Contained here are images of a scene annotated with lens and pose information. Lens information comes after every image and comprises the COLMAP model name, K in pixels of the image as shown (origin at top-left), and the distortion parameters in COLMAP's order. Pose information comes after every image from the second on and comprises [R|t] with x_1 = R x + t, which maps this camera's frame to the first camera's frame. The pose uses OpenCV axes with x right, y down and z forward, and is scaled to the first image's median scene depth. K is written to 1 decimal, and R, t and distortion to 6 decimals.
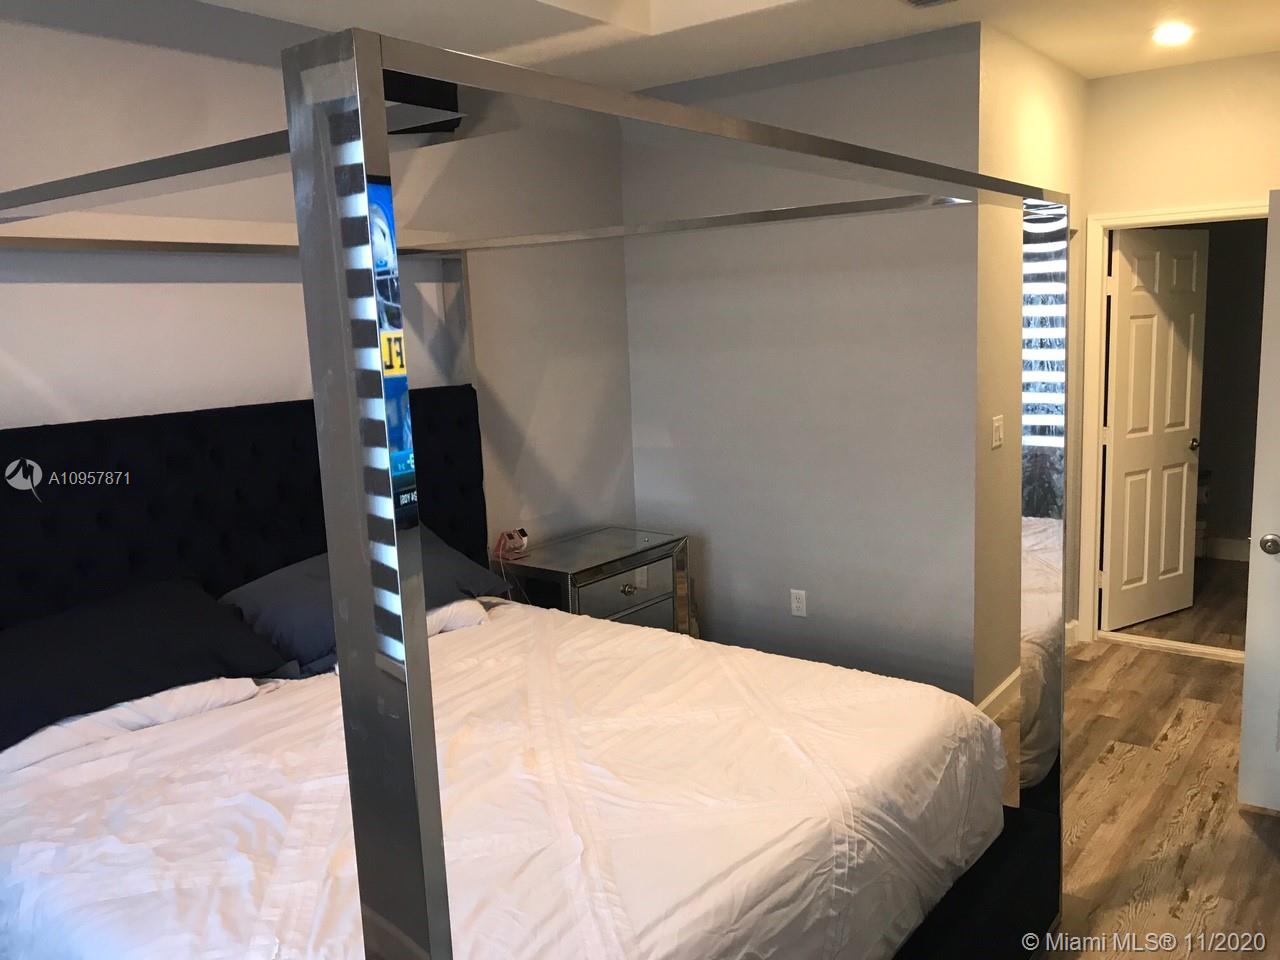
lens RADIAL K [[1052.9, 0, 635.2], [0, 1052.9, 475.3], [0, 0, 1]] dist [0.015603, -0.014558]
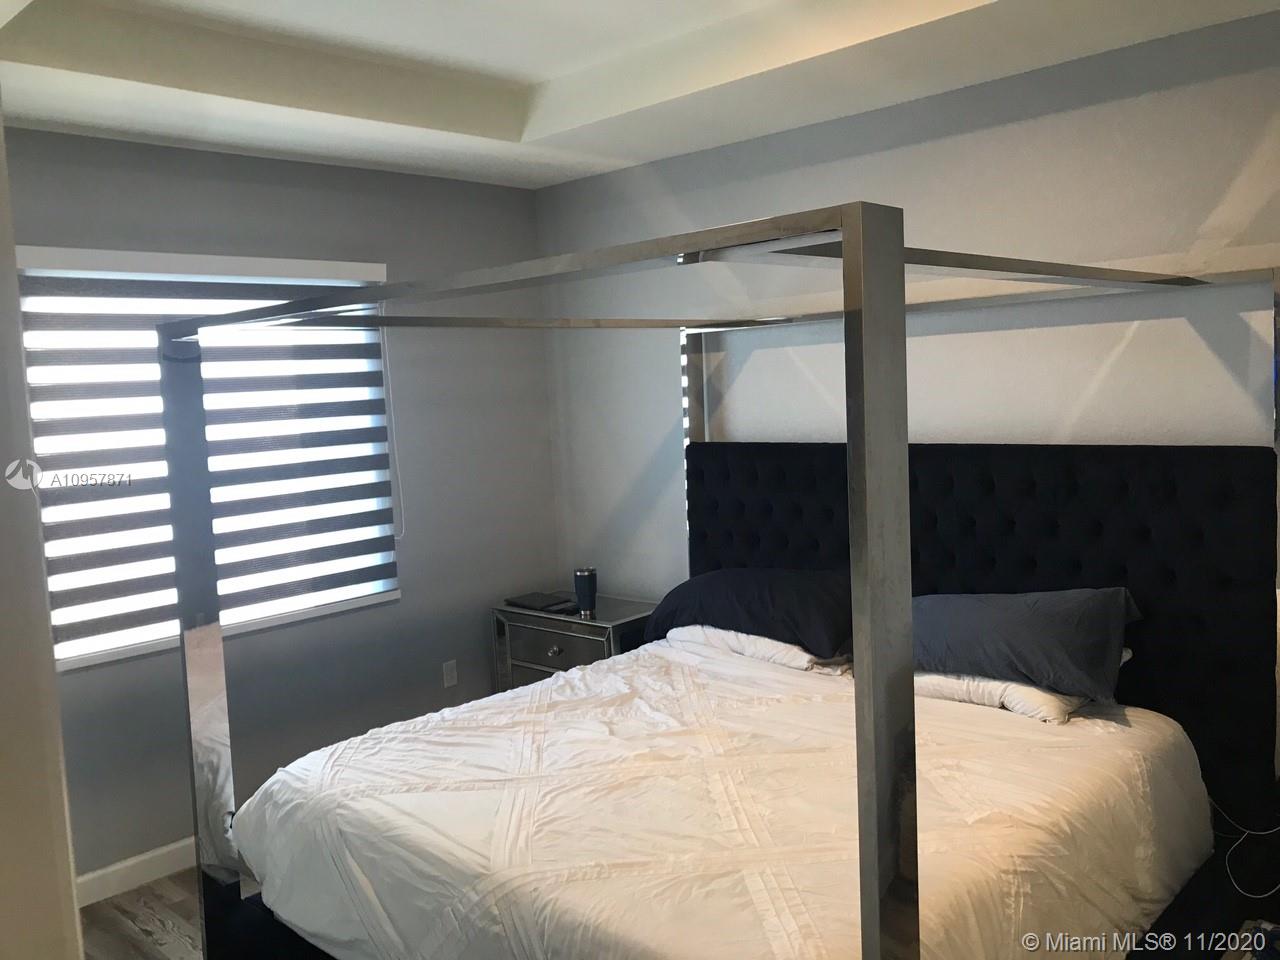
lens RADIAL K [[1052.9, 0, 635.1], [0, 1052.9, 484.1], [0, 0, 1]] dist [0.015603, -0.014558]
pose [[-0.099629, 0.145220, -0.984370, 0.952988], [-0.102659, 0.982513, 0.155336, -0.202072], [0.989715, 0.116531, -0.082979, 0.963974]]
